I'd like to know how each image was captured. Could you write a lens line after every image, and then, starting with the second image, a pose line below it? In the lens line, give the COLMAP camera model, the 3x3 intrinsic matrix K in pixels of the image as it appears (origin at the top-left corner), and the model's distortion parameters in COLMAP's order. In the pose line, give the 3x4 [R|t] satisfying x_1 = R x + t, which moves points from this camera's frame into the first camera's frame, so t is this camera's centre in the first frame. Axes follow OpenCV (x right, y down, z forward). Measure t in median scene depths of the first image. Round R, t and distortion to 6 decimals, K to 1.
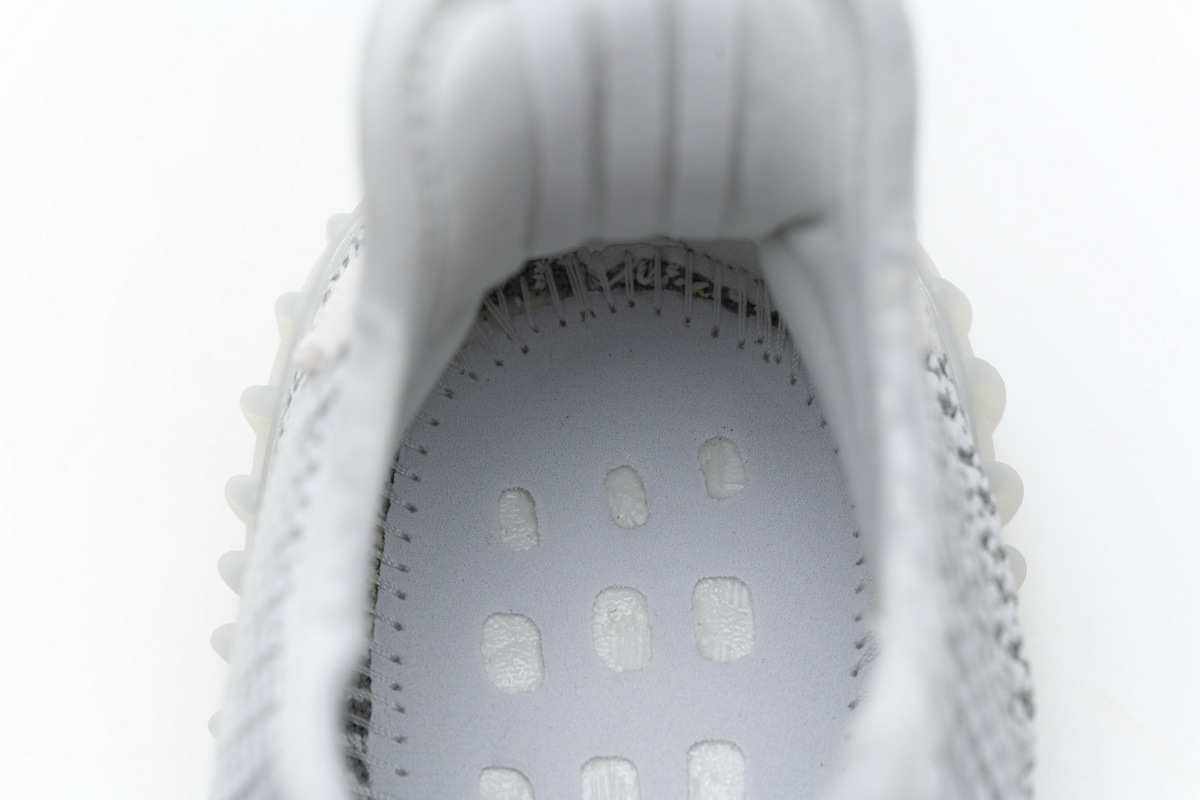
lens RADIAL K [[2333.6, 0, 600.0], [0, 2333.6, 400.0], [0, 0, 1]] dist [-0.007533, -0.151696]
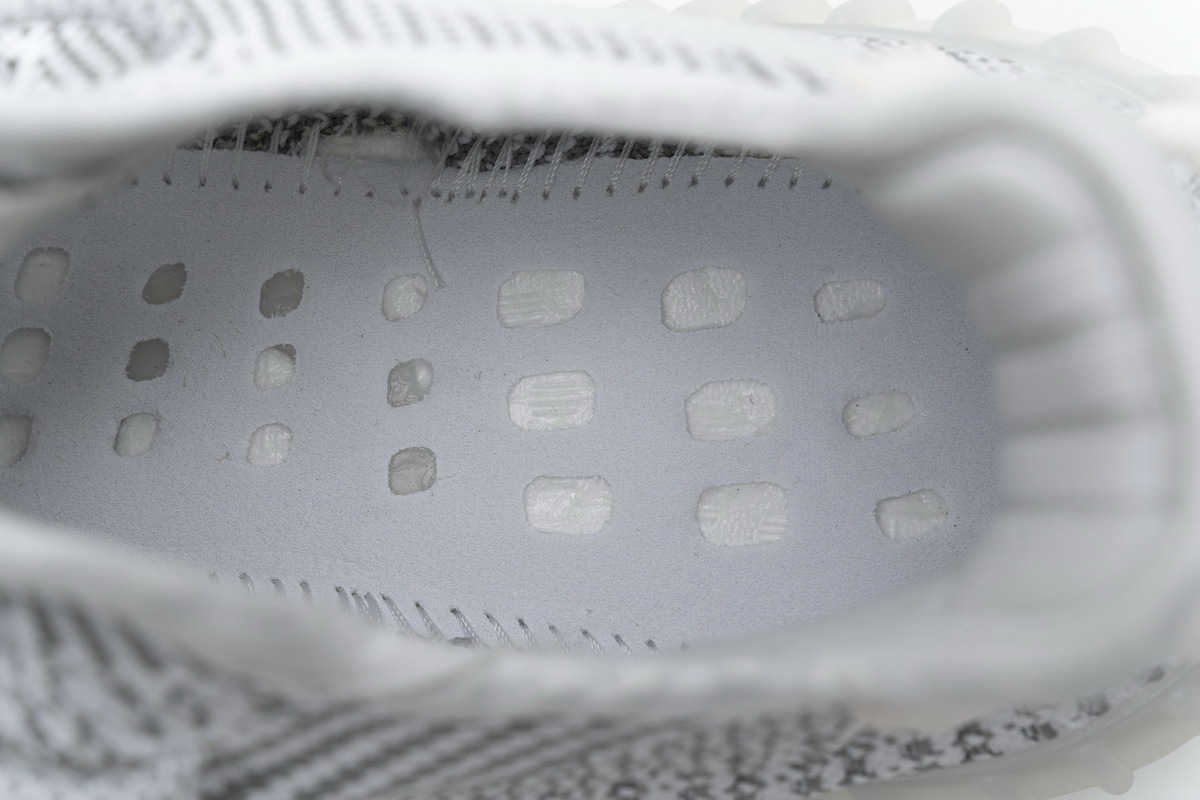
lens RADIAL K [[2333.6, 0, 600.0], [0, 2333.6, 400.0], [0, 0, 1]] dist [-0.007533, -0.151696]
pose [[0.012001, 0.999694, -0.021633, 0.025892], [-0.882567, 0.020760, 0.469729, -0.316553], [0.470034, 0.013455, 0.882546, 0.115299]]
